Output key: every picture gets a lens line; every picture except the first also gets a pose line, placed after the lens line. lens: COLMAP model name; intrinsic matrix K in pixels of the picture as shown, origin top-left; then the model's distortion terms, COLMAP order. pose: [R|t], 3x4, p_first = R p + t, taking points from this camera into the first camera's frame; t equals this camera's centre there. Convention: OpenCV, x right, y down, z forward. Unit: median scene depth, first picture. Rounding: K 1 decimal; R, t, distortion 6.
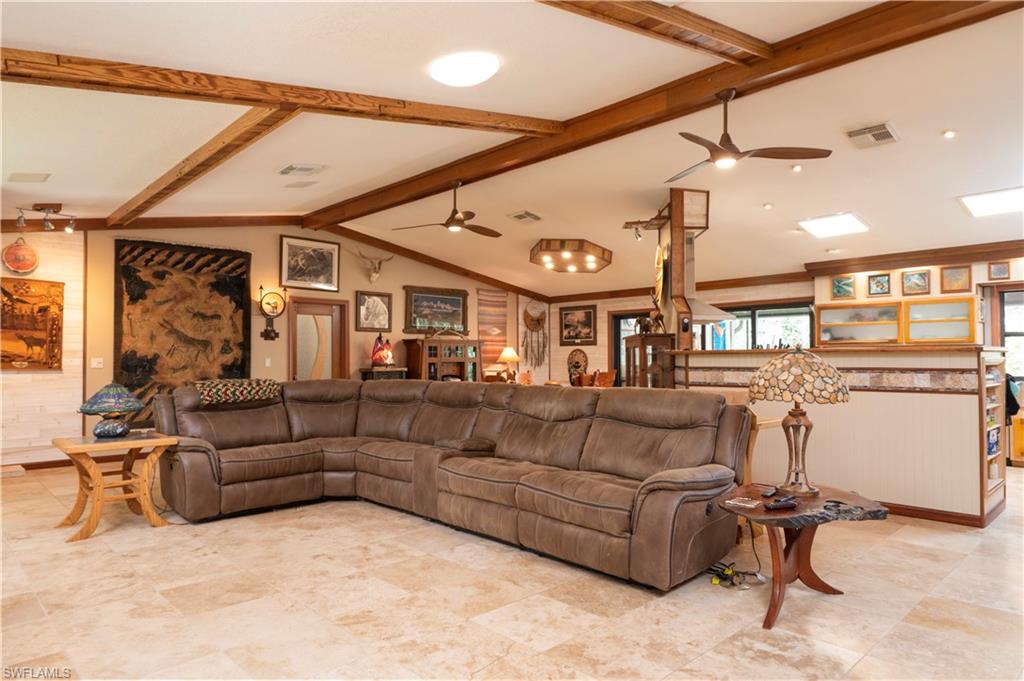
lens RADIAL K [[633.0, 0, 507.6], [0, 633.0, 339.9], [0, 0, 1]] dist [-0.000418, -0.008272]
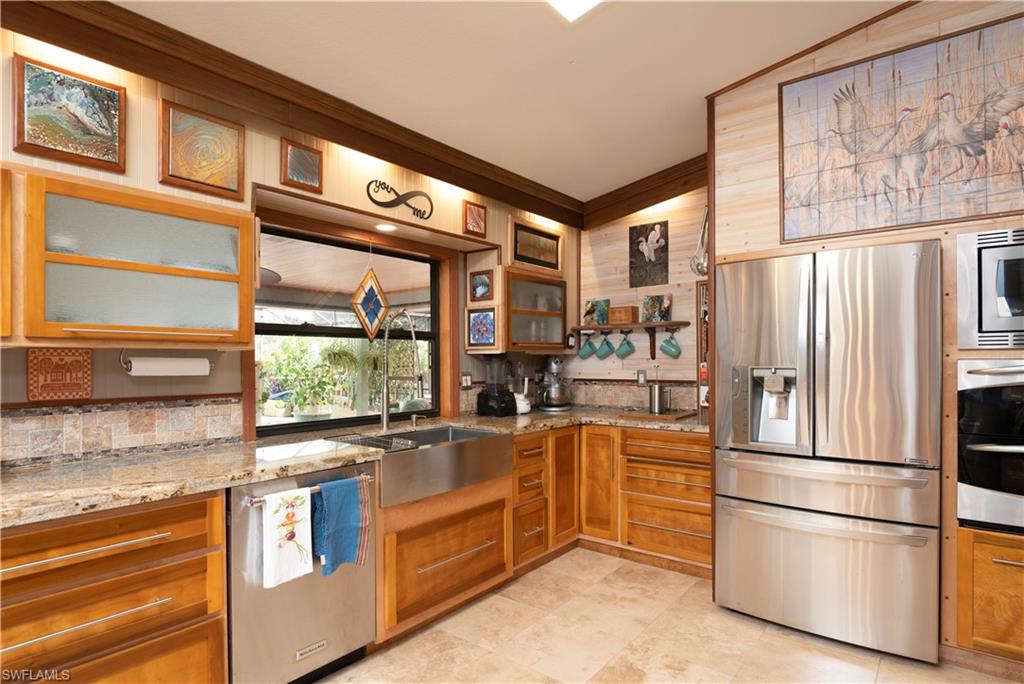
lens RADIAL K [[534.5, 0, 508.1], [0, 534.5, 361.6], [0, 0, 1]] dist [-0.006862, -0.004841]
pose [[-0.133355, 0.003787, 0.991061, 0.383168], [-0.023551, 0.999698, -0.006989, 0.011538], [-0.990788, -0.024272, -0.133226, 0.815178]]
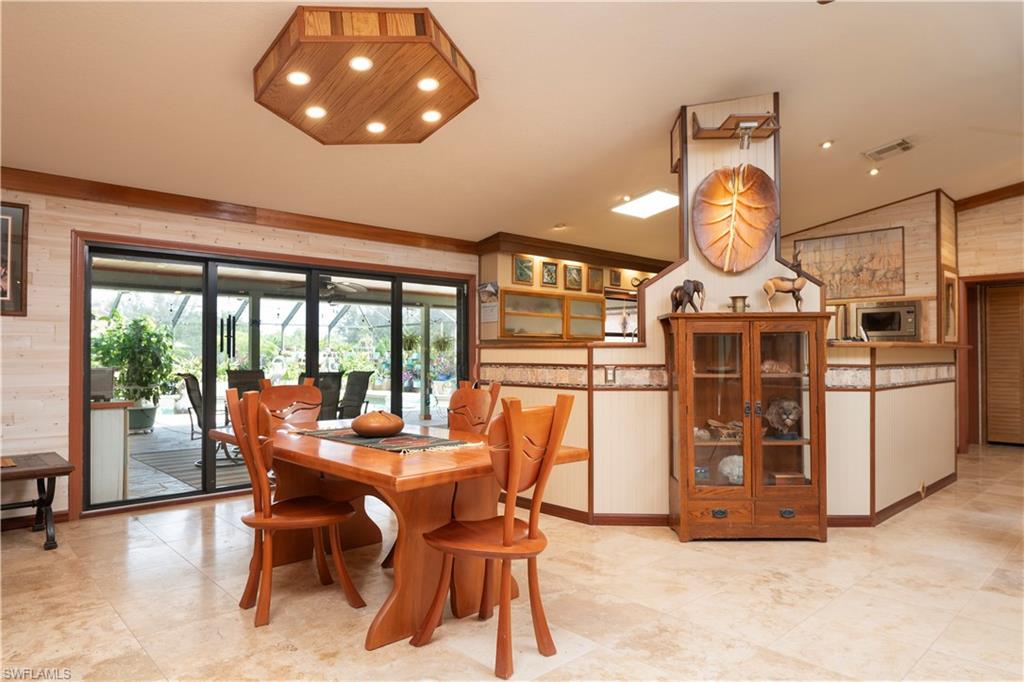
lens RADIAL K [[633.0, 0, 506.7], [0, 633.0, 346.9], [0, 0, 1]] dist [-0.000418, -0.008272]
pose [[0.008642, 0.015665, 0.999840, -0.330130], [-0.030693, 0.999410, -0.015393, 0.034576], [-0.999492, -0.030555, 0.009118, 1.056722]]
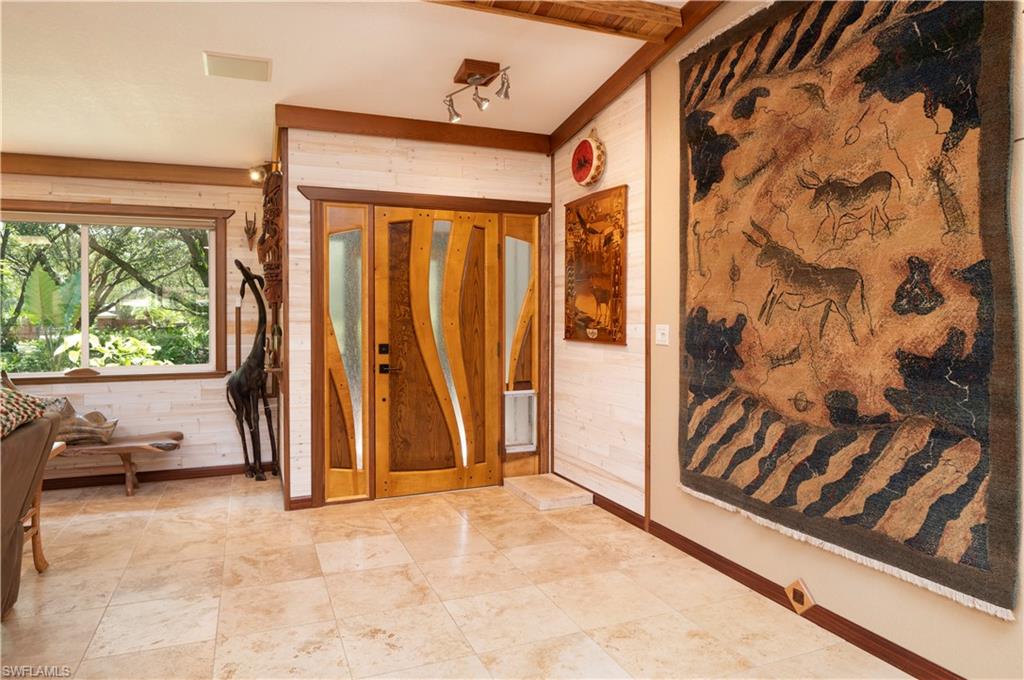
lens RADIAL K [[609.6, 0, 502.8], [0, 609.6, 330.9], [0, 0, 1]] dist [-0.034803, -0.001249]
pose [[-0.356072, 0.026567, -0.934081, -0.154134], [0.032523, 0.999342, 0.016025, 0.020440], [0.933893, -0.024673, -0.356702, 0.965438]]
